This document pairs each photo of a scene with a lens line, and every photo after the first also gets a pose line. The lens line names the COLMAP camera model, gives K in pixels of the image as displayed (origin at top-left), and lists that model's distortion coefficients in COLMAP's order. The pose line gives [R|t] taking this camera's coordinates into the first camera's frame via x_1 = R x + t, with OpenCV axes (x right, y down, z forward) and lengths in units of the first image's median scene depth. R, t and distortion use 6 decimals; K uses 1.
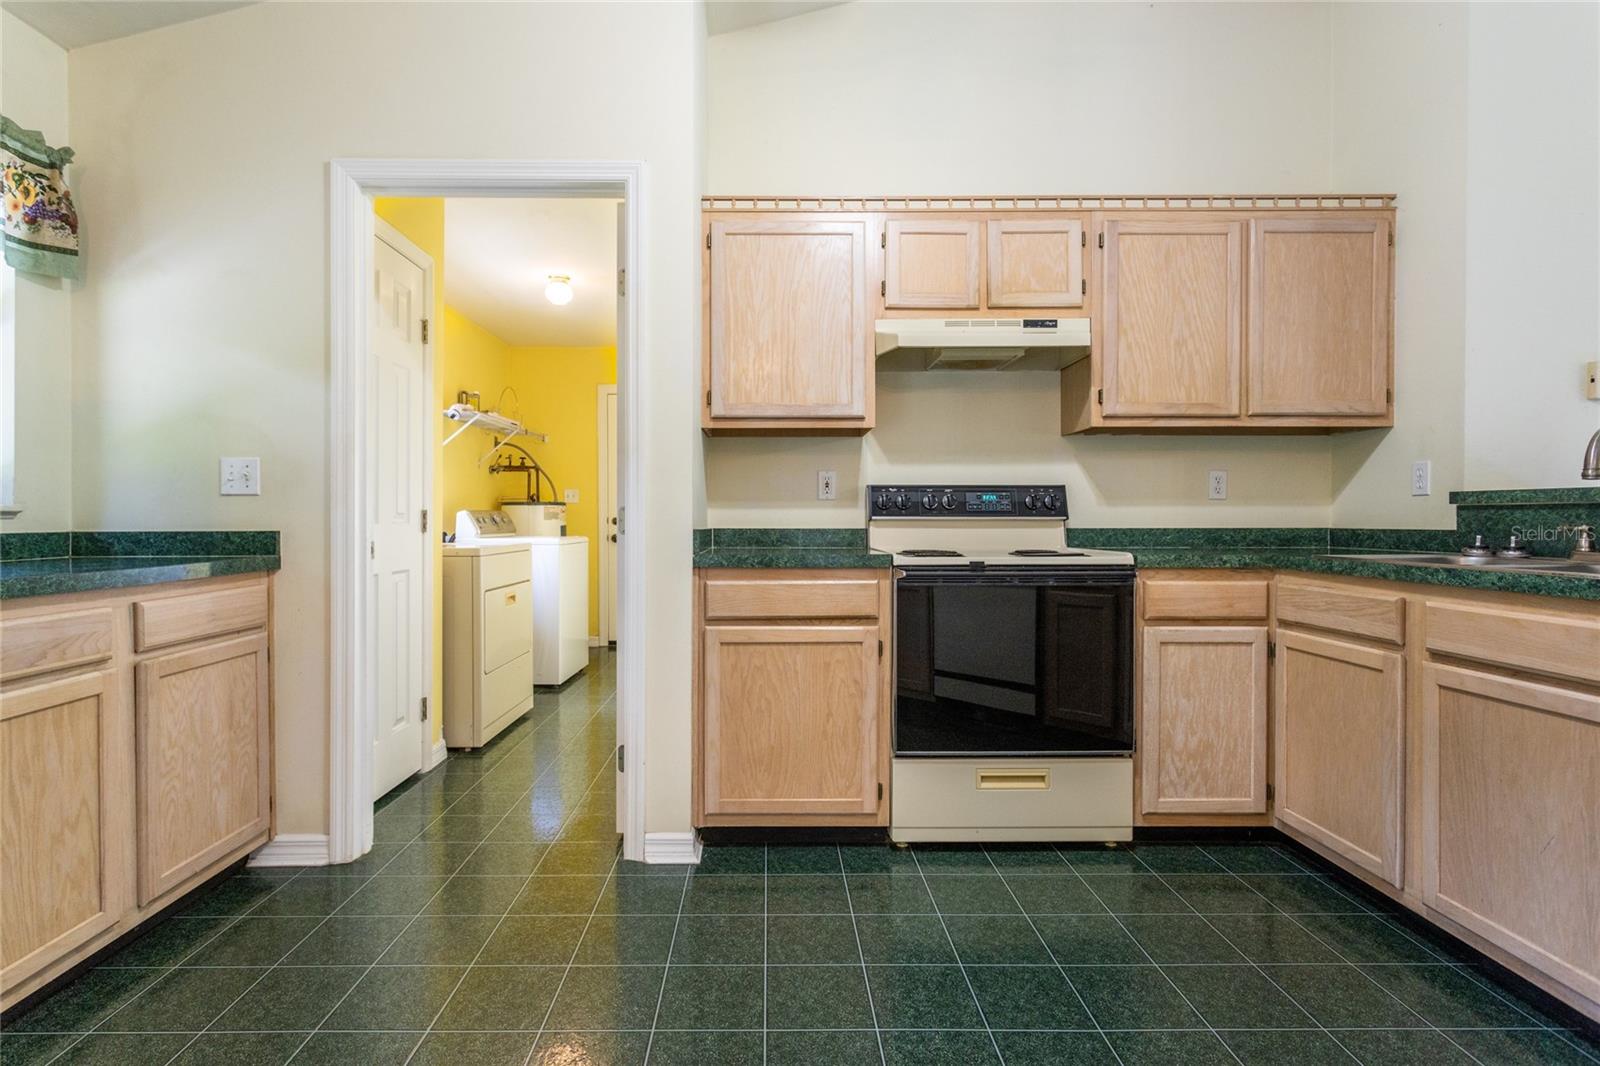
lens RADIAL K [[751.2, 0, 775.2], [0, 751.2, 522.7], [0, 0, 1]] dist [-0.001166, -0.000277]
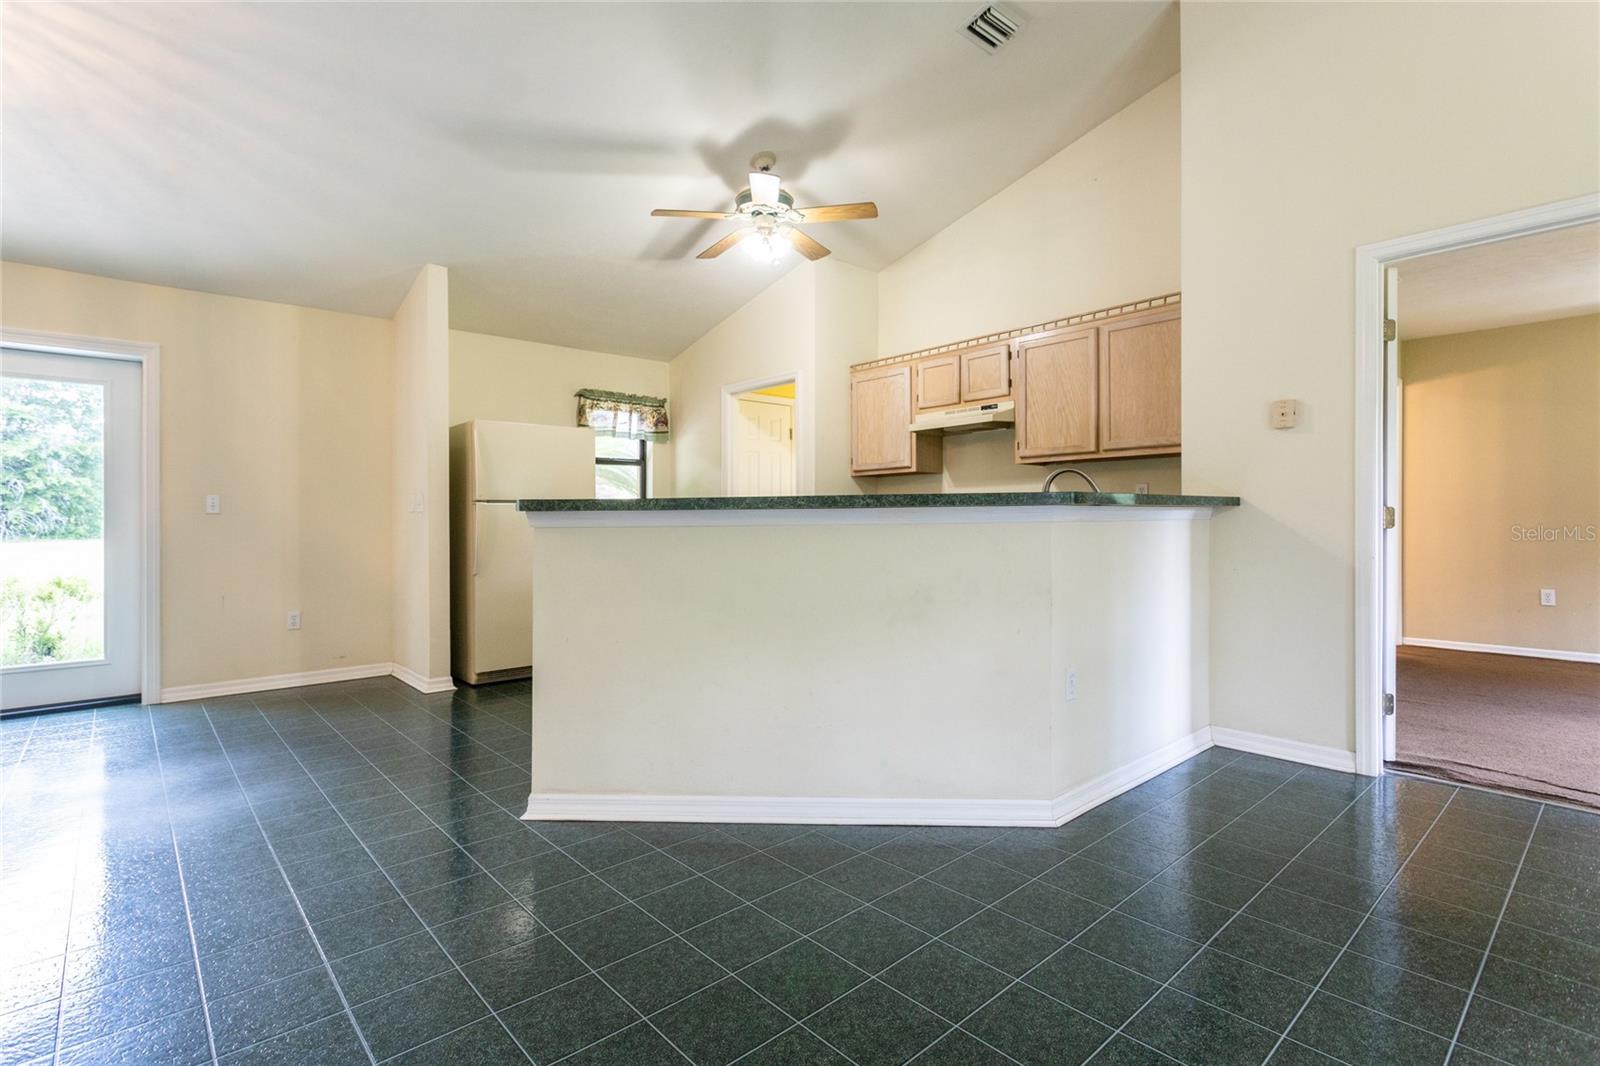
lens RADIAL K [[768.6, 0, 796.9], [0, 768.6, 519.9], [0, 0, 1]] dist [0.005370, 0.000776]
pose [[0.661400, -0.007099, -0.749999, 1.710948], [0.000902, 0.999962, -0.008669, 0.016373], [0.750033, 0.005057, 0.661382, -0.638224]]
